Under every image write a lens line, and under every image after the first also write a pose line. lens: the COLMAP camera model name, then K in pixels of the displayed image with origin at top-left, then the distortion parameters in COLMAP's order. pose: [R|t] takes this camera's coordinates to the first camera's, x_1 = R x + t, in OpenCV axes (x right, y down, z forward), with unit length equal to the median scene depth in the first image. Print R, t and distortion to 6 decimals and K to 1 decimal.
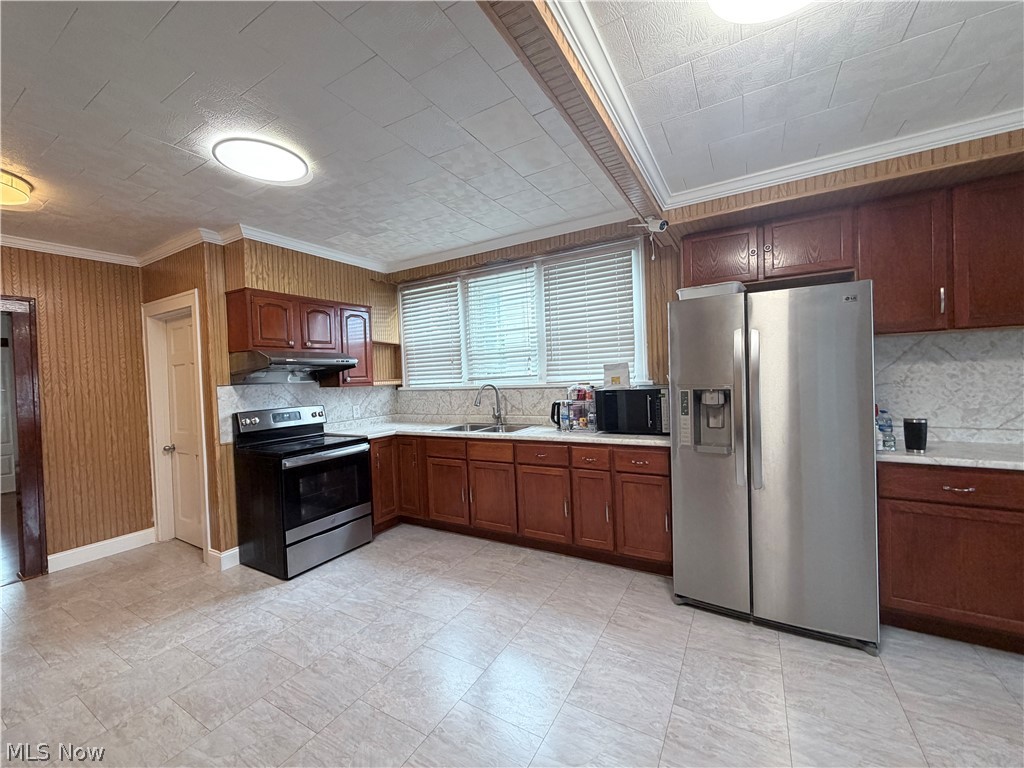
lens RADIAL K [[408.3, 0, 513.6], [0, 408.3, 384.2], [0, 0, 1]] dist [-0.001006, 0.000411]
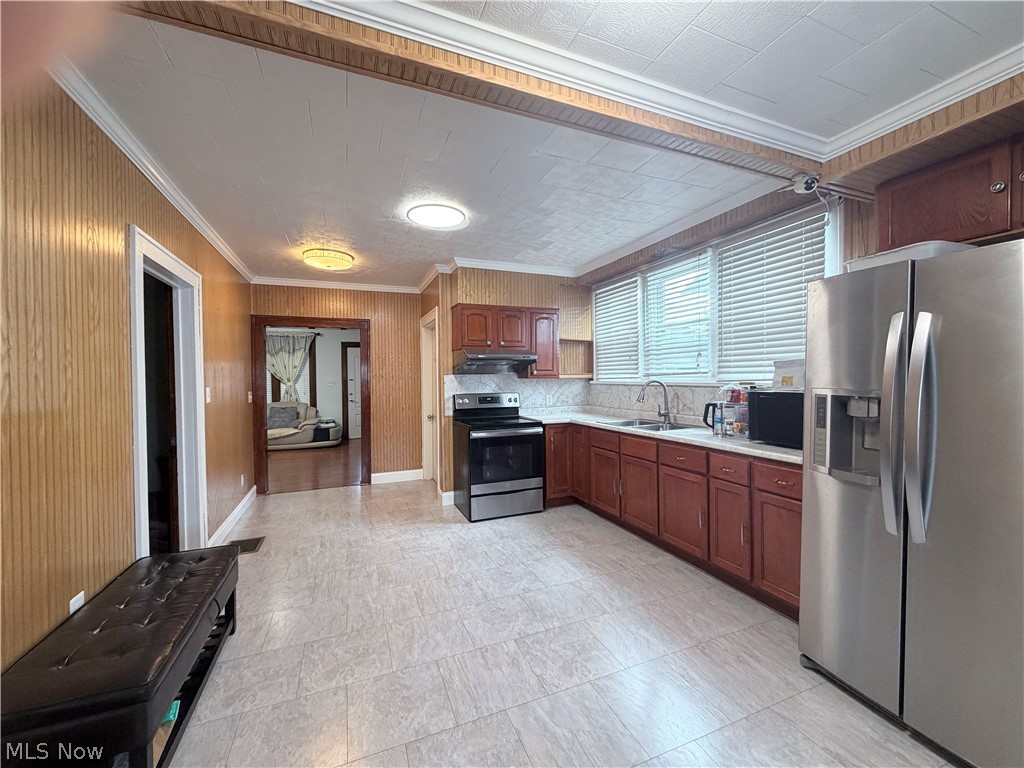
lens RADIAL K [[408.3, 0, 510.4], [0, 408.3, 384.0], [0, 0, 1]] dist [-0.001006, 0.000411]
pose [[0.792300, 0.040386, -0.608794, 0.306152], [-0.032117, 0.999184, 0.024486, -0.004905], [0.609286, 0.000152, 0.792950, 0.021412]]
